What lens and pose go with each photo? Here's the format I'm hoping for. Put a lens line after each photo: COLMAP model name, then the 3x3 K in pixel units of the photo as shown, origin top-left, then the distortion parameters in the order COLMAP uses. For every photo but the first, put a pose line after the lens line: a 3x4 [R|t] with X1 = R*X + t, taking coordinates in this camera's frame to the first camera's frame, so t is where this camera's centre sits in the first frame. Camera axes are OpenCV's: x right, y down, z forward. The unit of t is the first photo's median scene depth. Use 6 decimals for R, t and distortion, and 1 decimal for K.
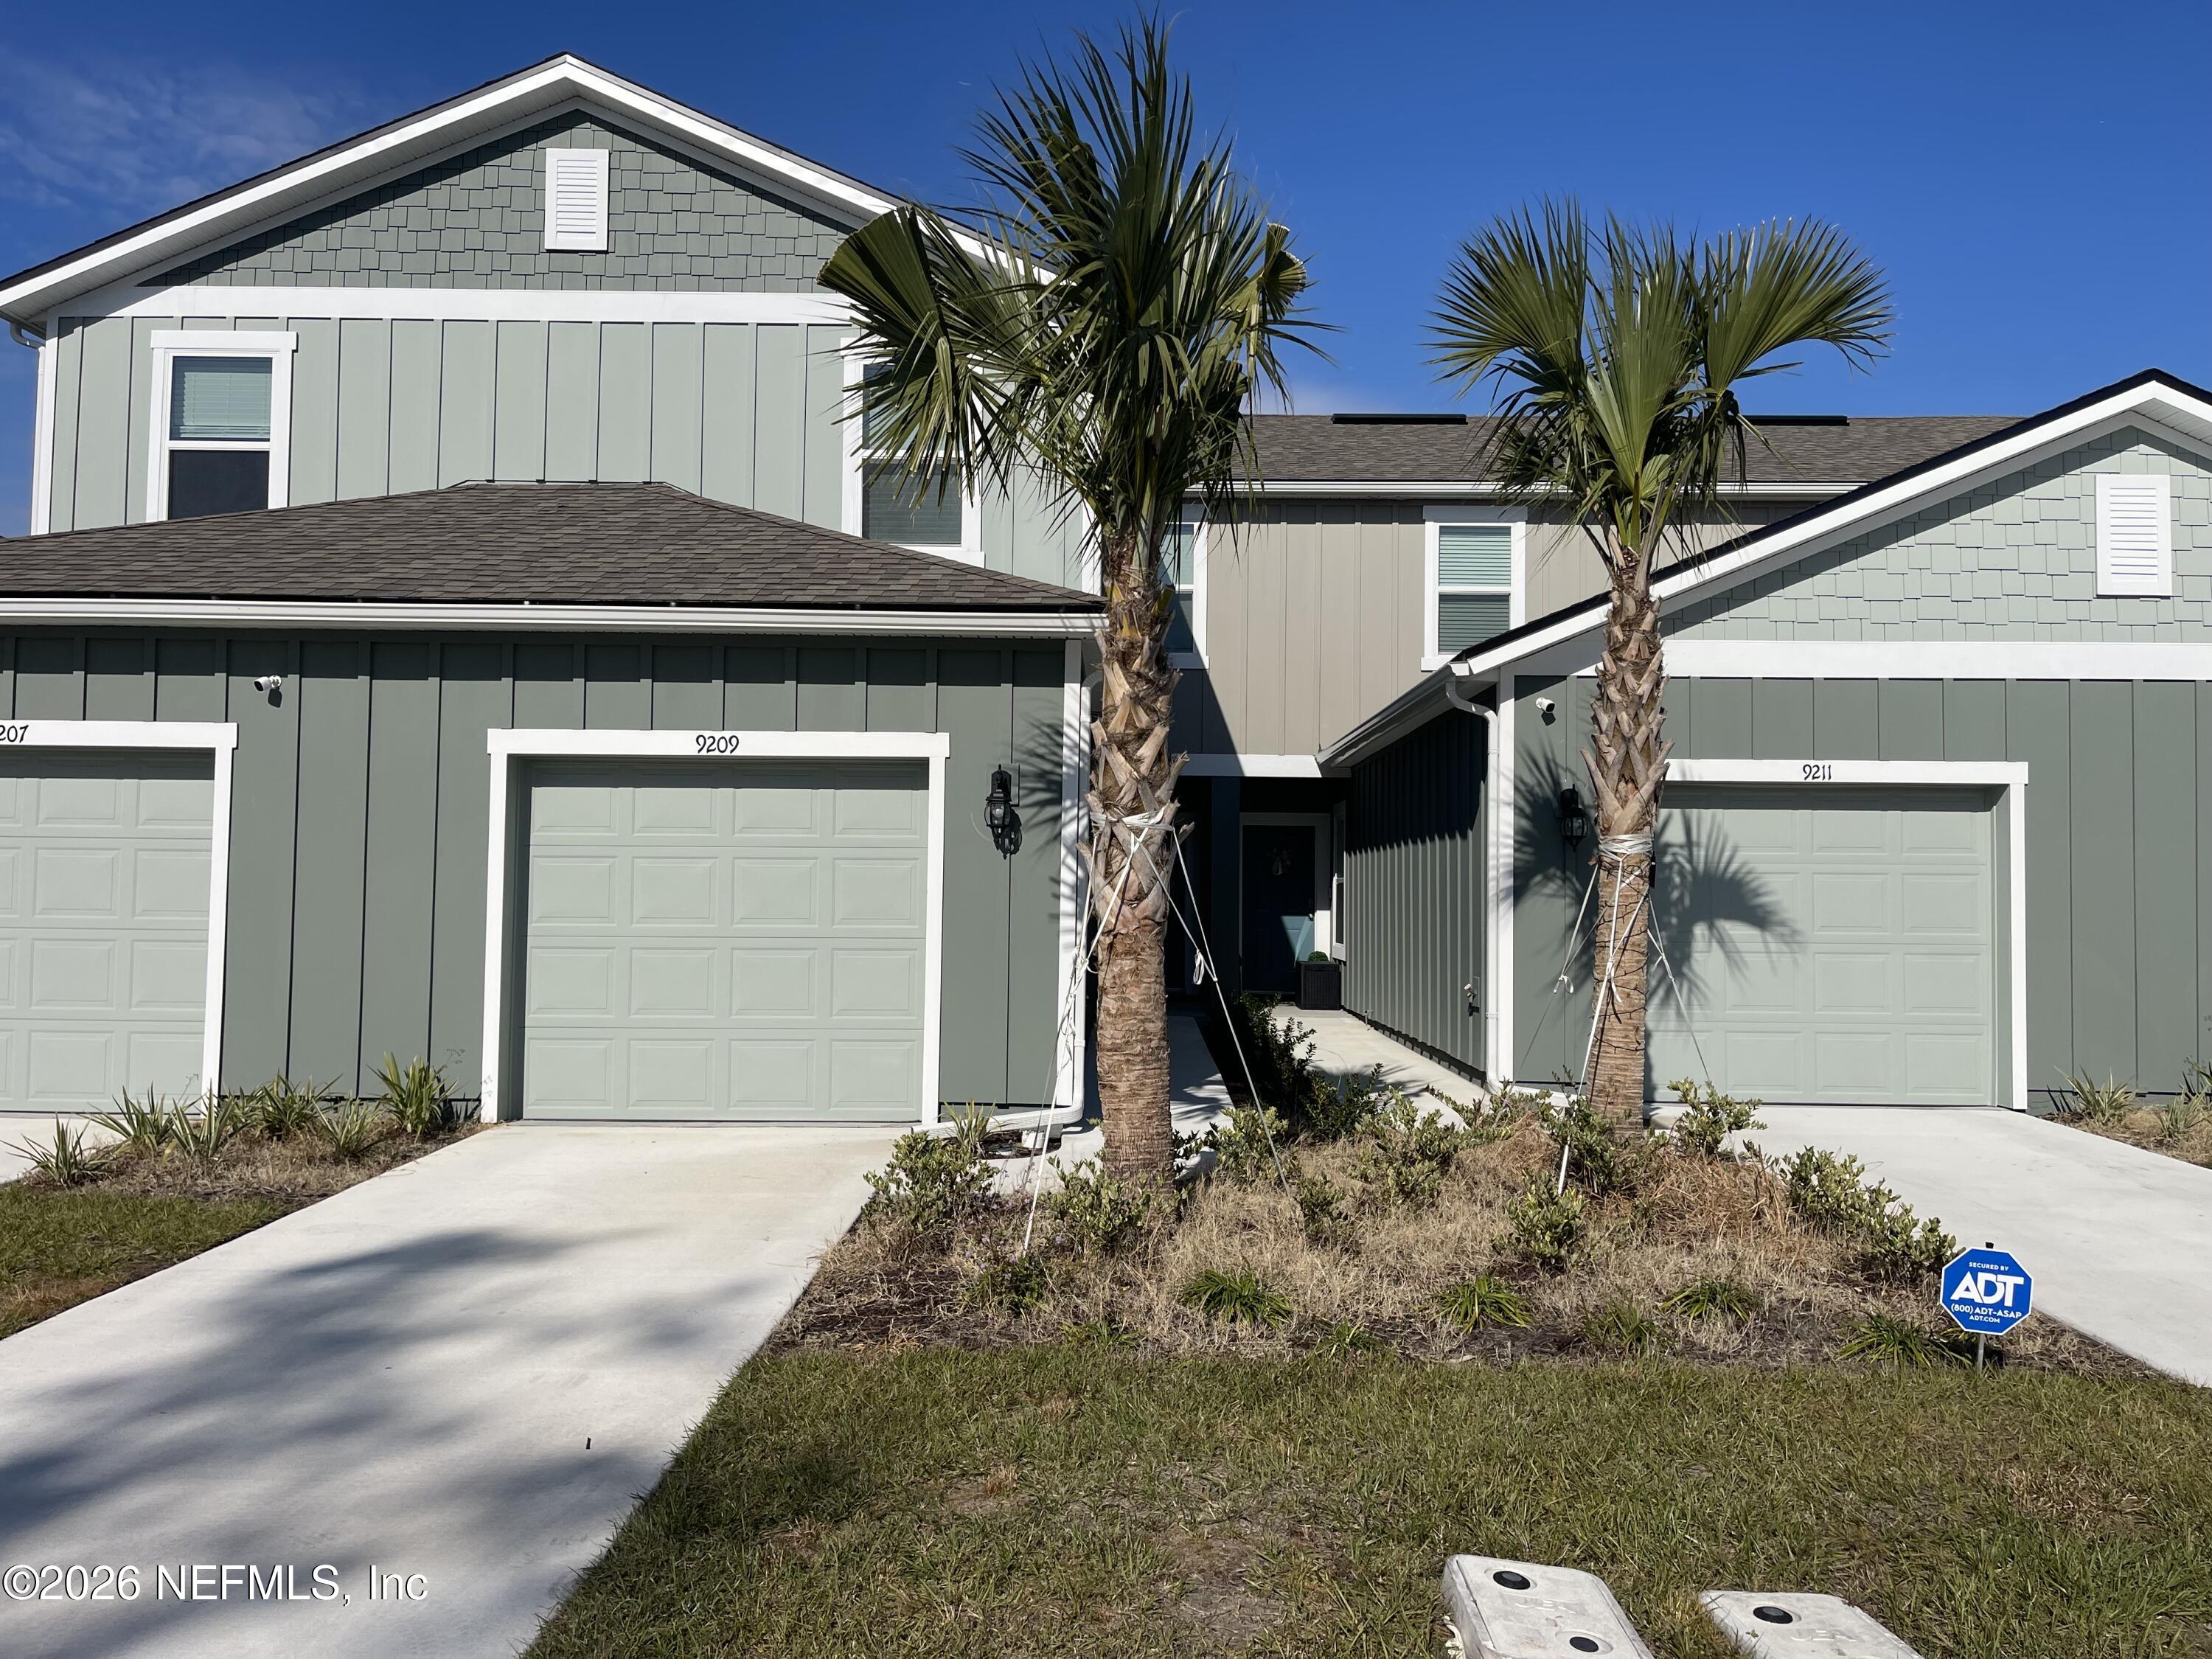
lens RADIAL K [[1694.1, 0, 1099.4], [0, 1694.1, 837.4], [0, 0, 1]] dist [0.062876, -0.071882]
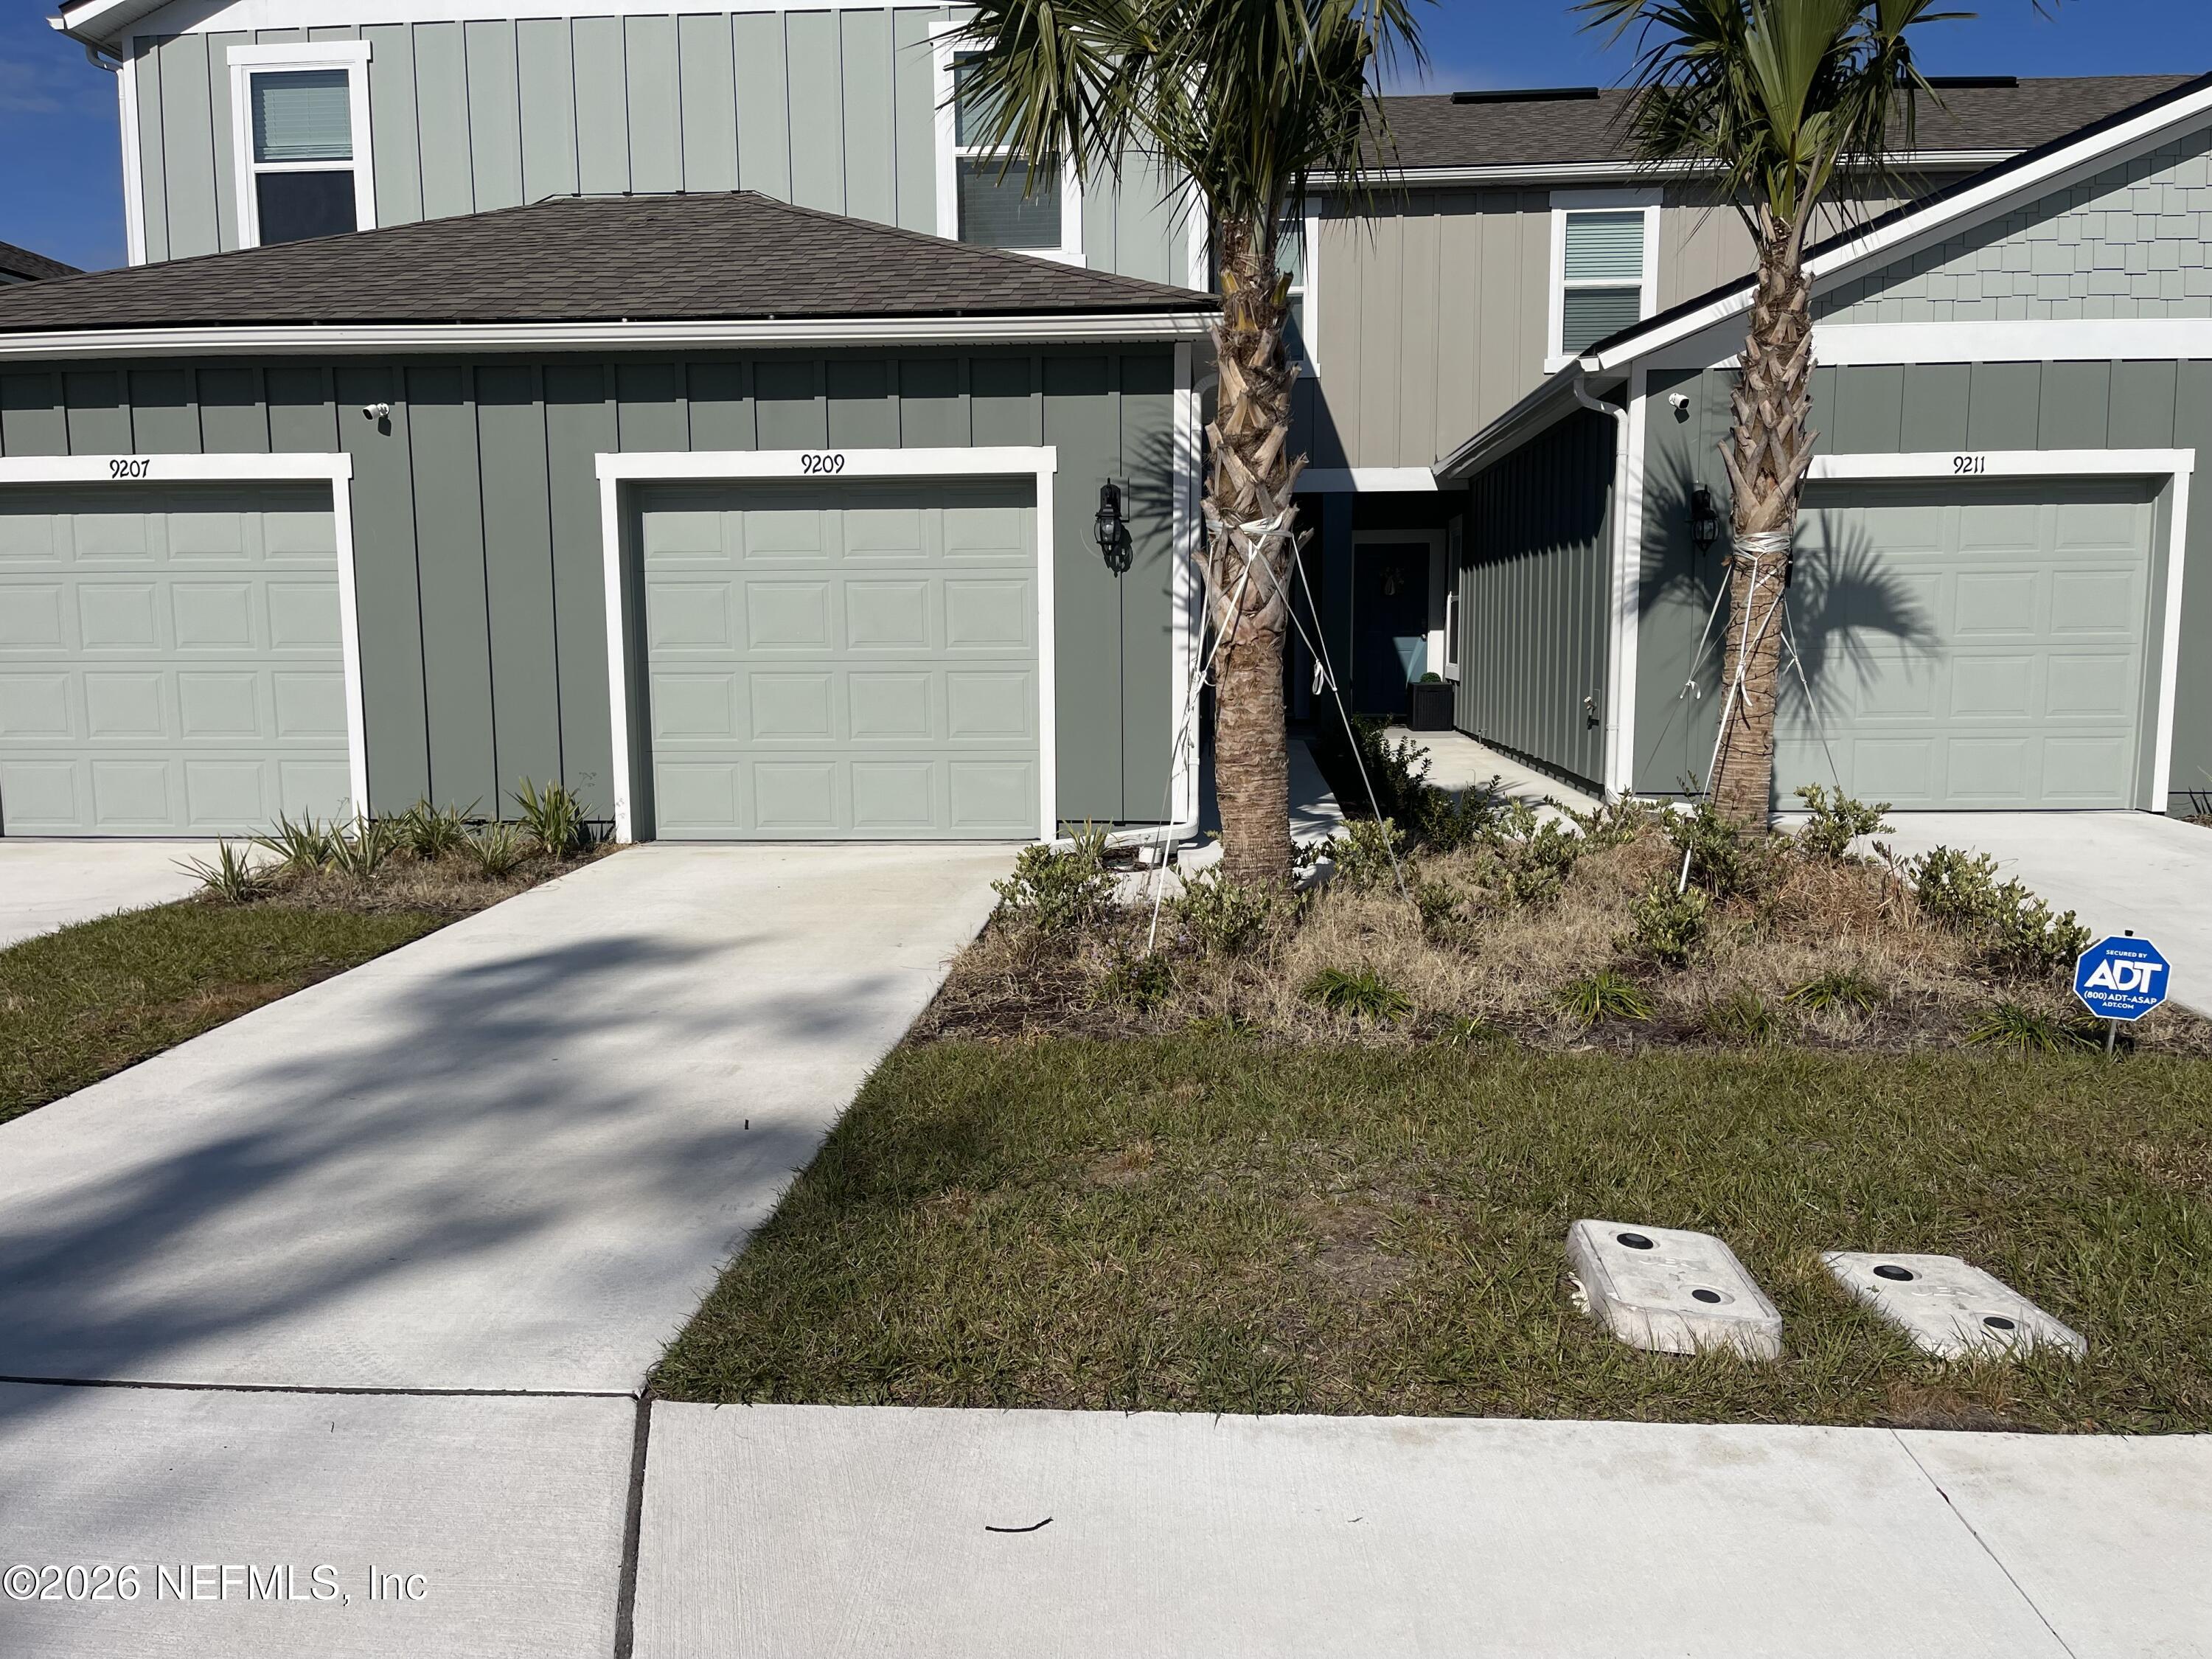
lens RADIAL K [[1694.6, 0, 1105.0], [0, 1694.6, 845.9], [0, 0, 1]] dist [0.051952, -0.051762]
pose [[0.998193, -0.011451, -0.058991, -0.007415], [0.020835, 0.986733, 0.161010, 0.010852], [0.056365, -0.161948, 0.985188, 0.000826]]
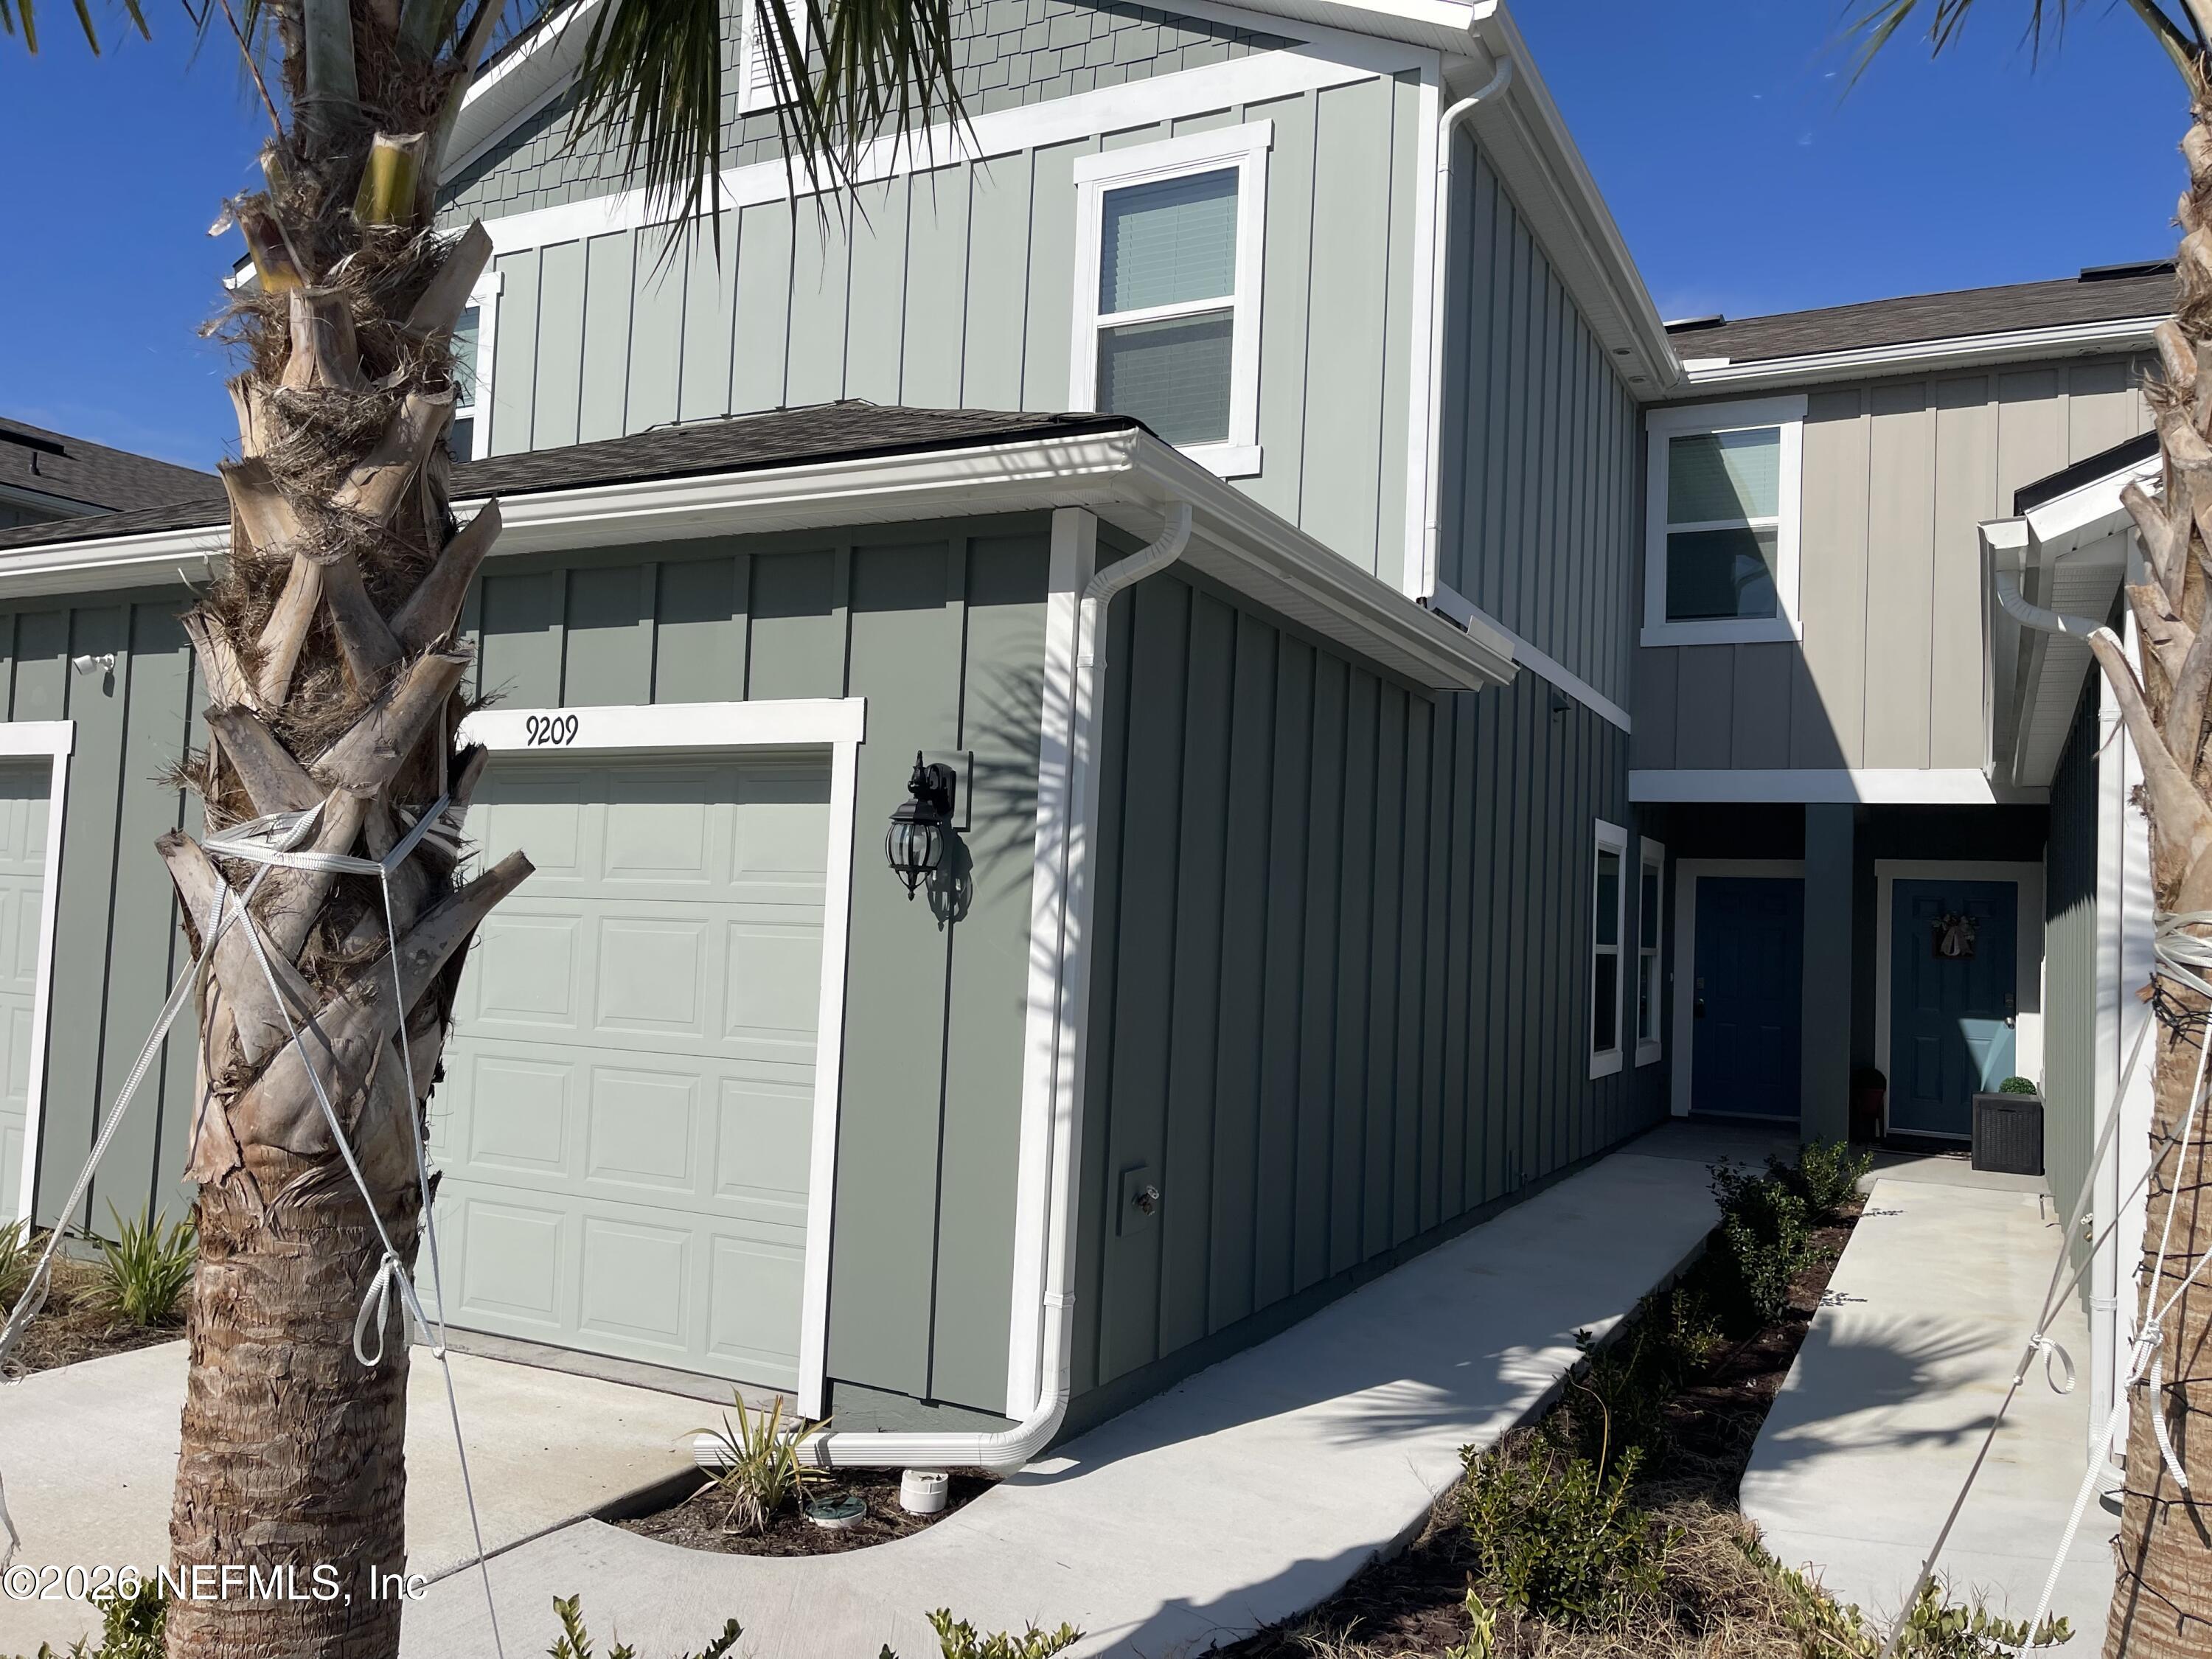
lens RADIAL K [[1694.1, 0, 1099.4], [0, 1694.1, 837.4], [0, 0, 1]] dist [0.062876, -0.071882]
pose [[0.894383, 0.000597, -0.447302, 0.292064], [-0.013564, 0.999575, -0.025787, -0.004294], [0.447097, 0.029131, 0.894011, 0.704468]]
